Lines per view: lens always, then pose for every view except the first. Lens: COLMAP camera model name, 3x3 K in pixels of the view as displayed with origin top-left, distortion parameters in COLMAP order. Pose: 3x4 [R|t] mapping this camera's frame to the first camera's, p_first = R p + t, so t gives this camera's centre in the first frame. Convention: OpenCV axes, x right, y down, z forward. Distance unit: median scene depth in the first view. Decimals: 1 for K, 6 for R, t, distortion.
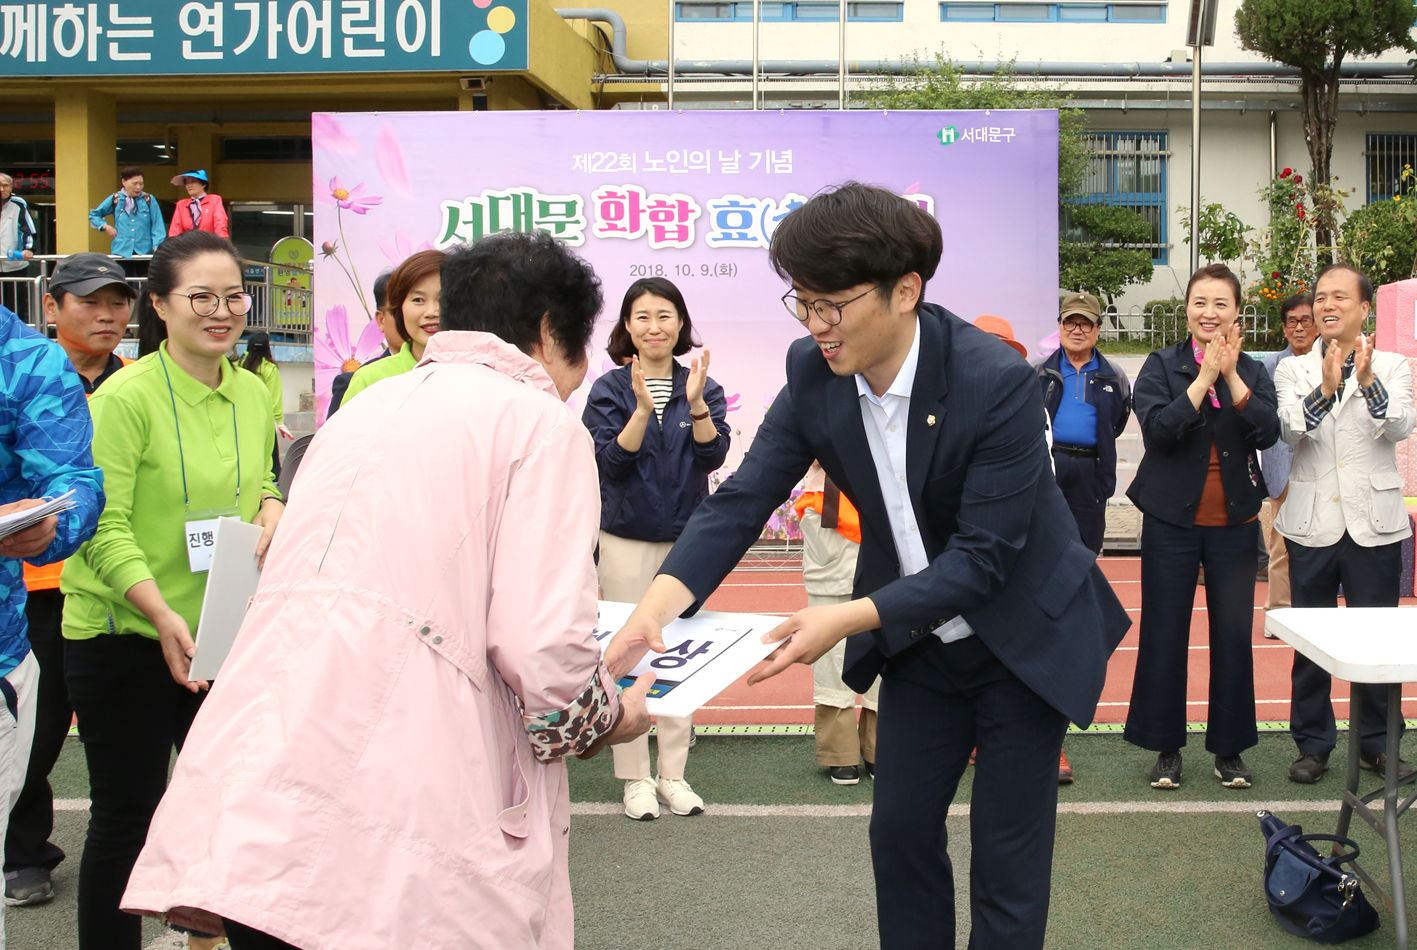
lens RADIAL K [[1533.7, 0, 965.3], [0, 1533.7, 409.3], [0, 0, 1]] dist [-0.119363, 0.095104]
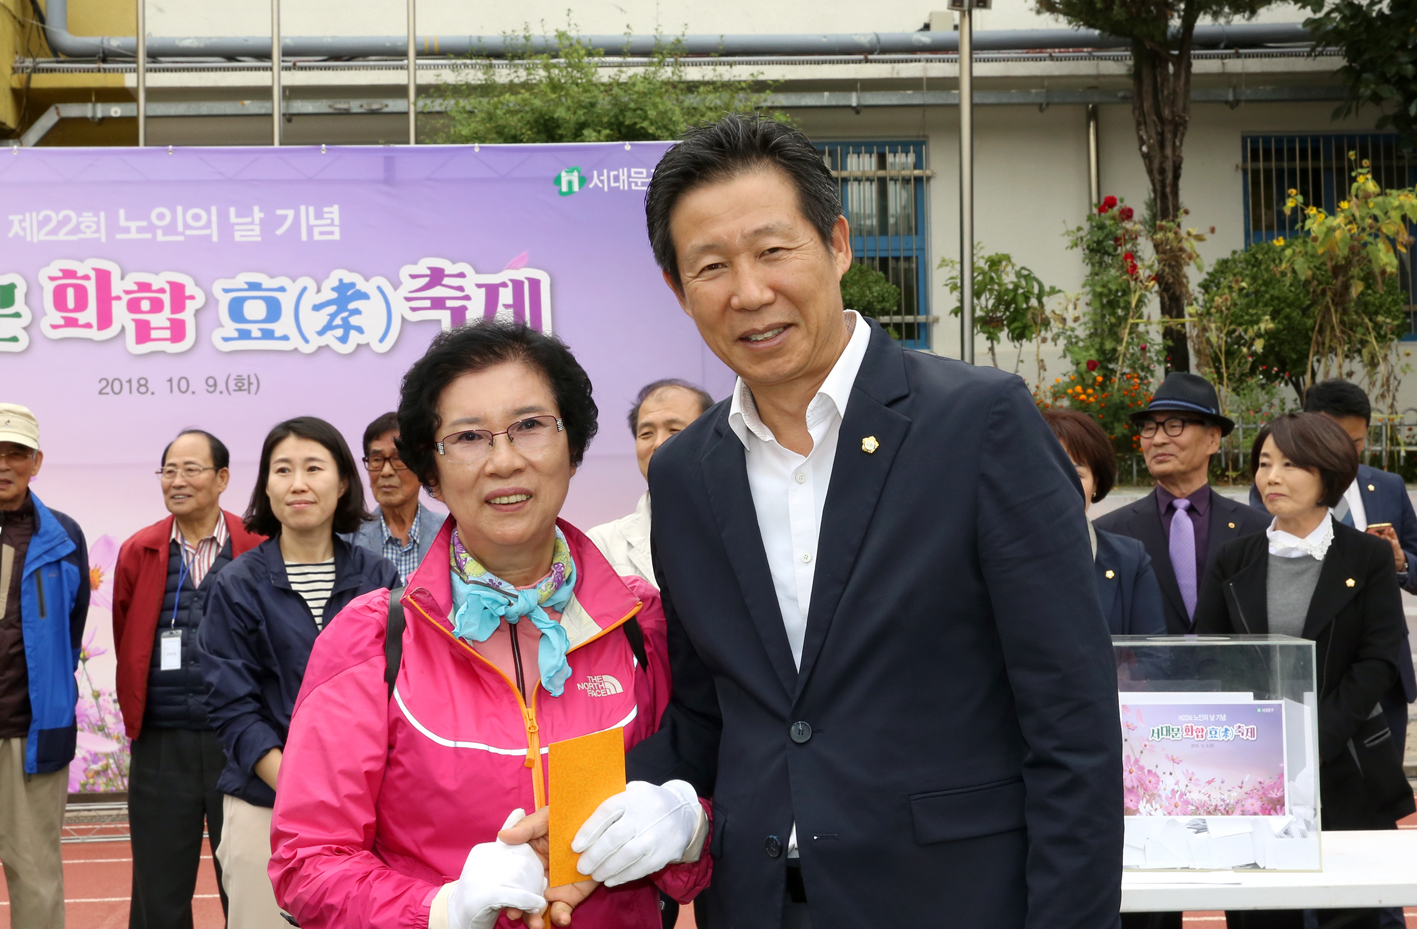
lens RADIAL K [[2594.2, 0, 671.3], [0, 2594.2, 418.8], [0, 0, 1]] dist [0.041267, 0.236105]
pose [[0.999737, -0.015188, 0.017166, 0.007729], [0.016208, 0.998009, -0.060951, -0.001934], [-0.016206, 0.061213, 0.997993, -0.090906]]
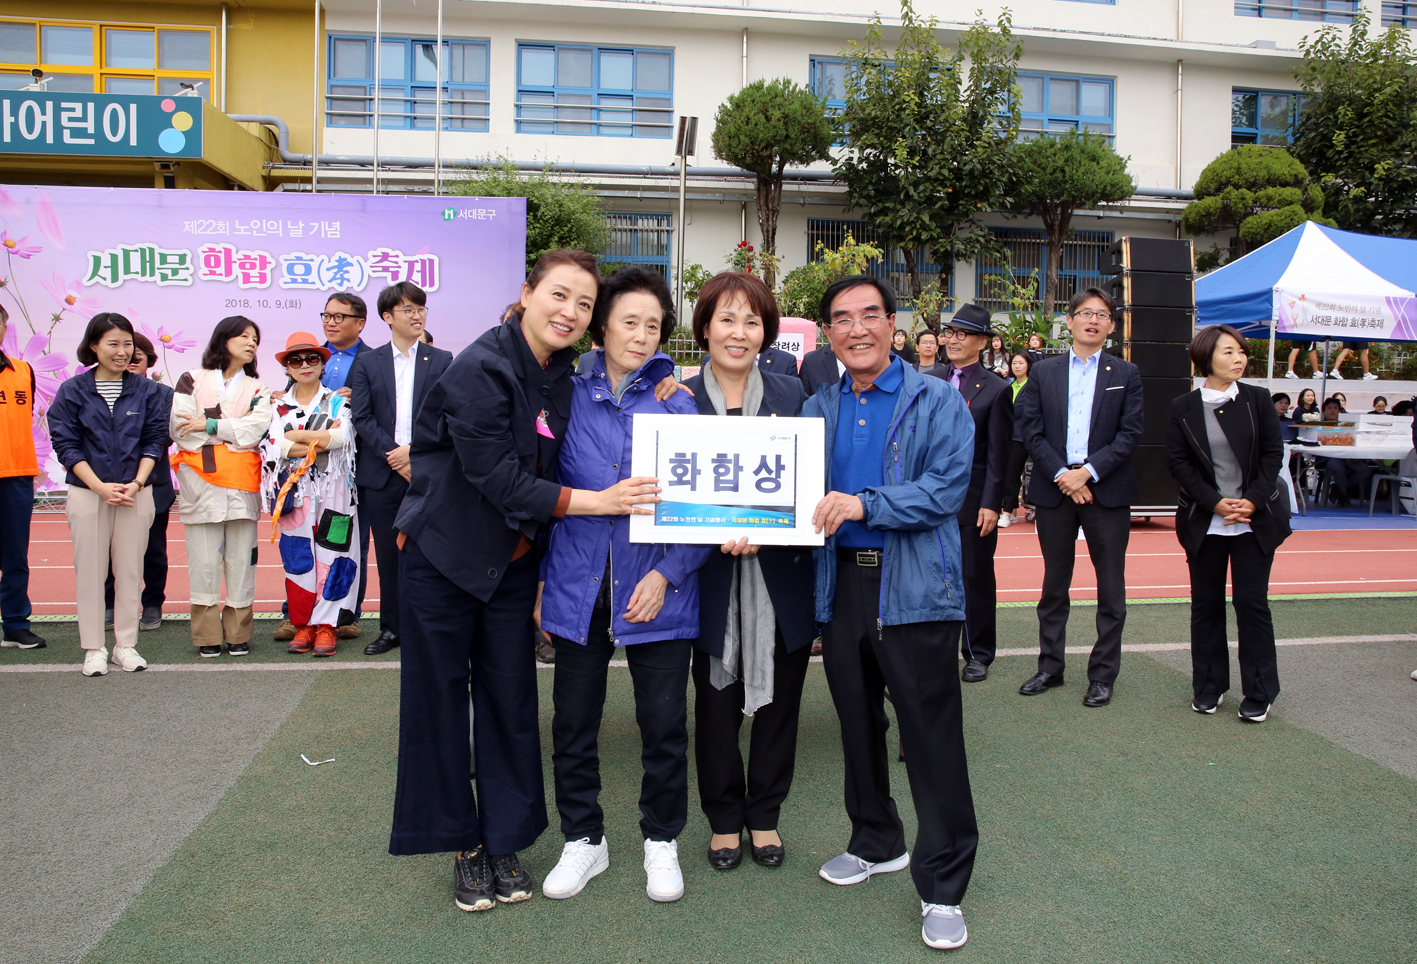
lens RADIAL K [[1060.6, 0, 718.7], [0, 1060.6, 444.4], [0, 0, 1]] dist [-0.112293, 0.089926]
pose [[0.993754, 0.009018, 0.111226, 0.084743], [-0.013255, 0.999212, 0.037416, -0.000451], [-0.110801, -0.038657, 0.993091, -0.018789]]
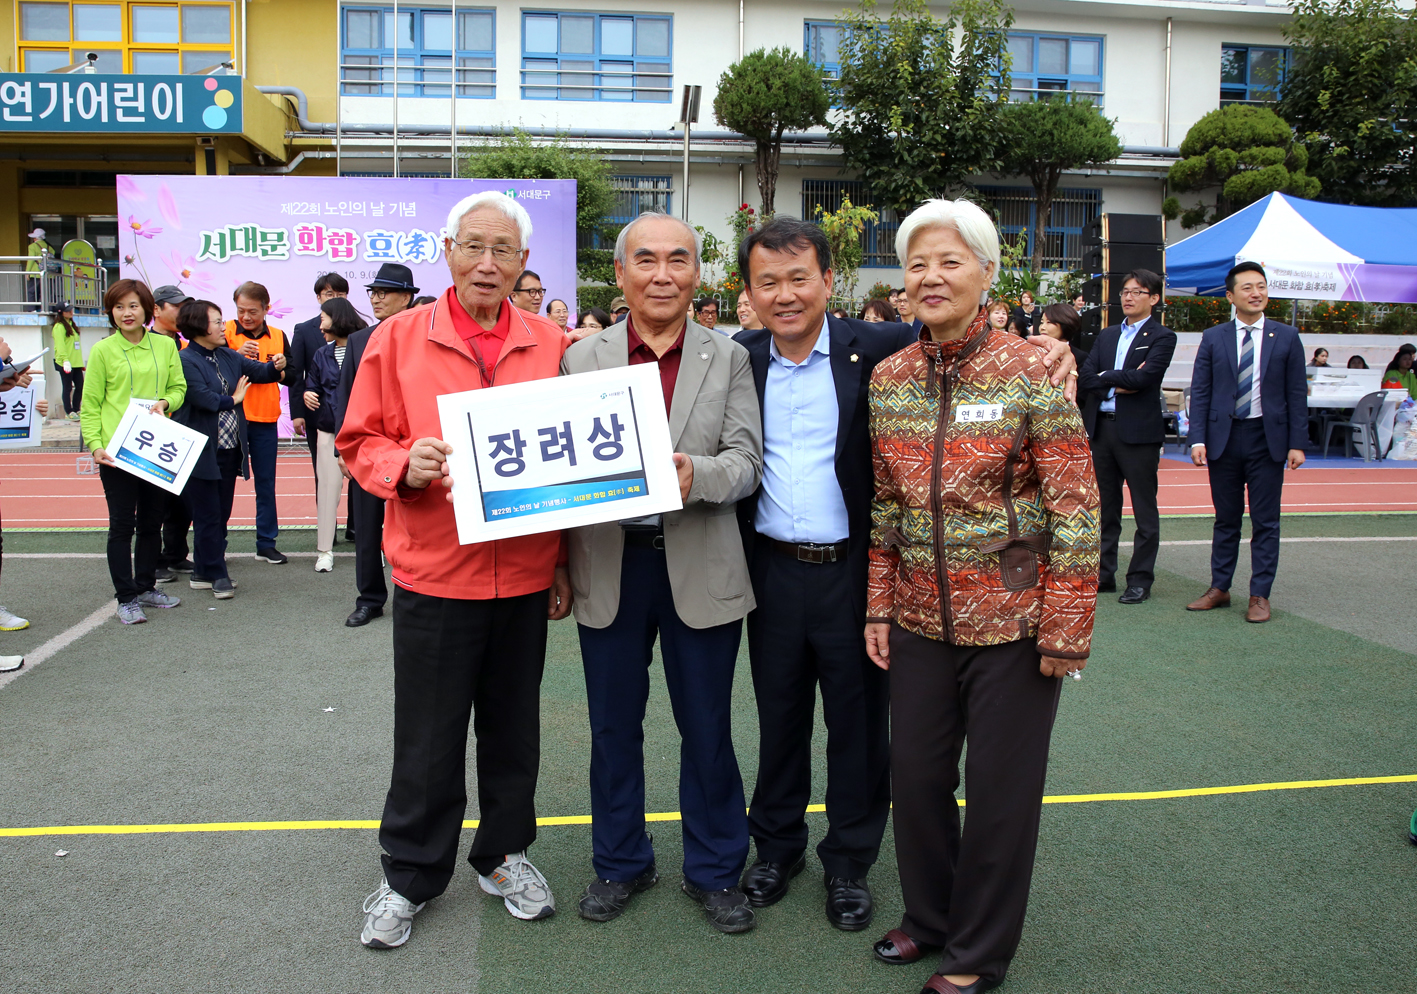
lens RADIAL K [[1124.6, 0, 648.7], [0, 1124.6, 451.8], [0, 0, 1]] dist [-0.113101, 0.089296]
pose [[0.996678, 0.000789, 0.081441, 0.025463], [-0.007522, 0.996571, 0.082398, -0.000992], [-0.081097, -0.082737, 0.993266, -0.152591]]
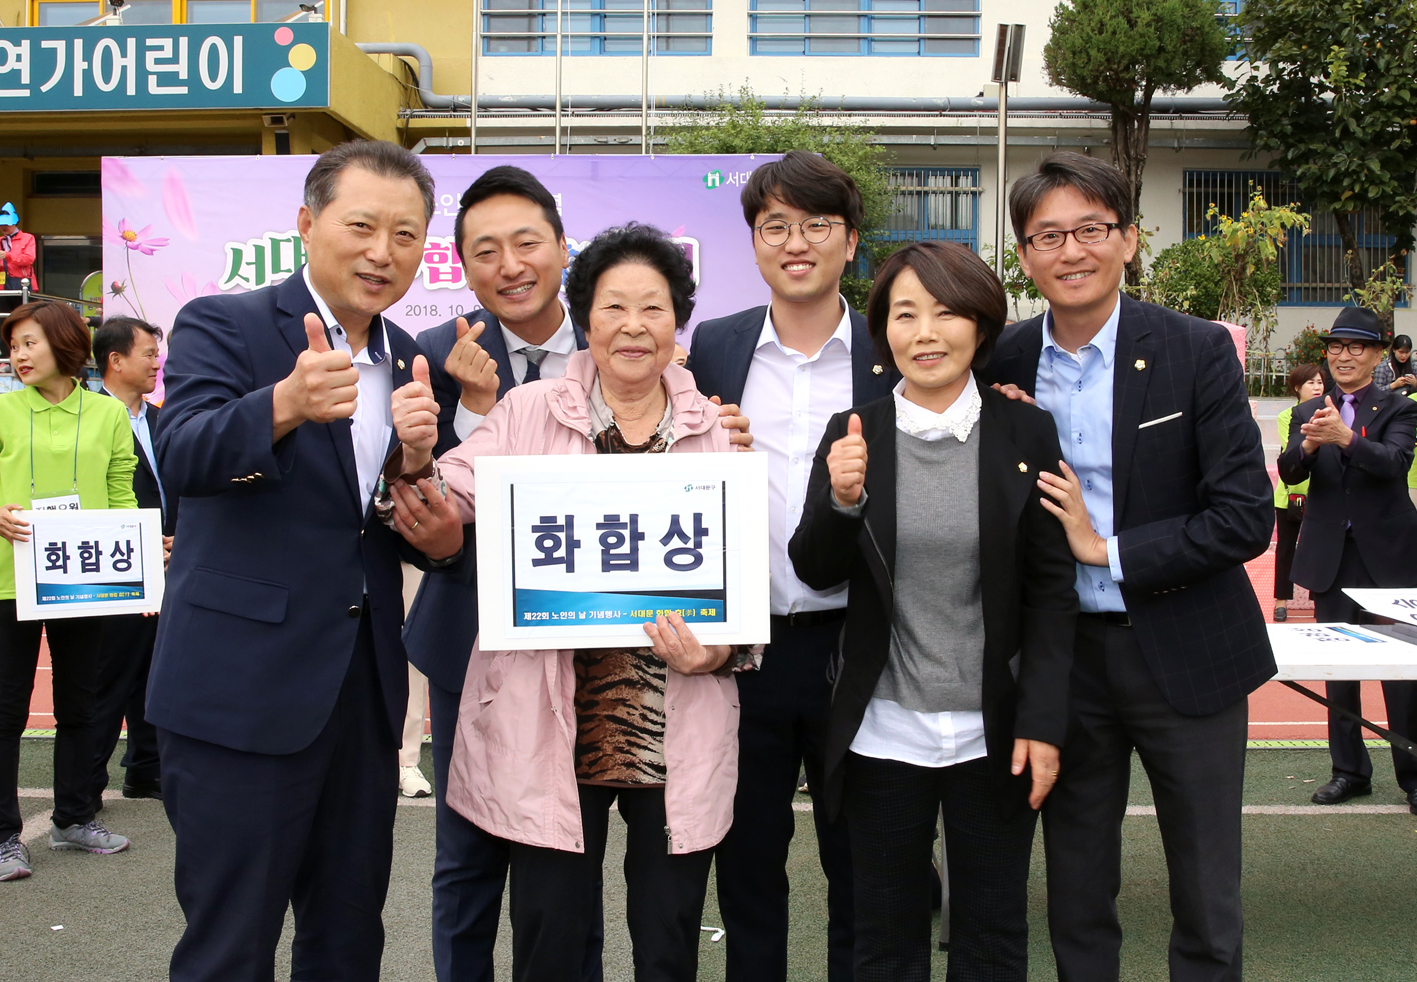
lens RADIAL K [[1600.2, 0, 751.6], [0, 1600.2, 488.5], [0, 0, 1]] dist [-0.120749, 0.109534]
pose [[0.999127, 0.009583, -0.040663, 0.037378], [-0.008558, 0.999643, 0.025305, 0.000250], [0.040891, -0.024935, 0.998852, -0.044555]]
